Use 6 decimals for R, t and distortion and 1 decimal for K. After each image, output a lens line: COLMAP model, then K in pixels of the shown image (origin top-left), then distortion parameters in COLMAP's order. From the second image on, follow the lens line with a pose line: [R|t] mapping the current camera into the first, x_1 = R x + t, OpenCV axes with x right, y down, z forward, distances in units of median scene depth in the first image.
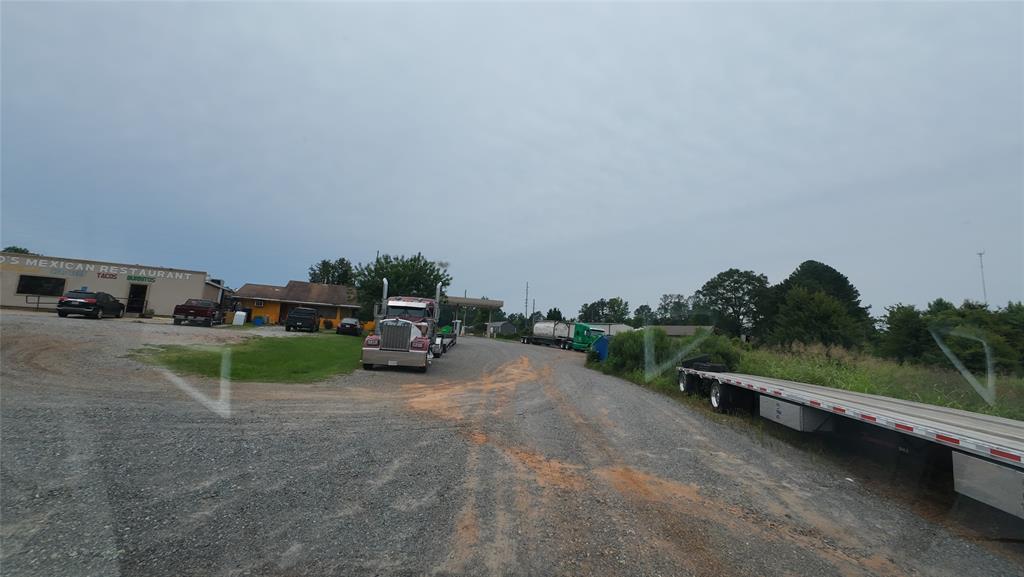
lens RADIAL K [[396.4, 0, 511.1], [0, 396.4, 286.7], [0, 0, 1]] dist [-0.003741, 0.002753]
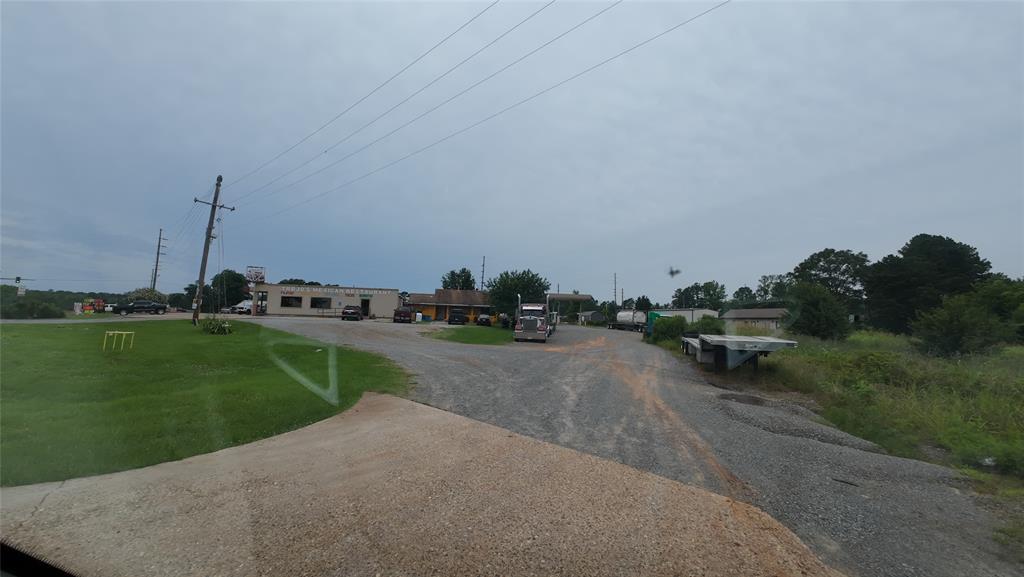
lens RADIAL K [[396.4, 0, 509.6], [0, 396.4, 289.9], [0, 0, 1]] dist [-0.003741, 0.002753]
pose [[0.971613, -0.049771, -0.231280, 0.026784], [0.058027, 0.997893, 0.029031, -0.037962], [0.229348, -0.041627, 0.972454, -0.316614]]
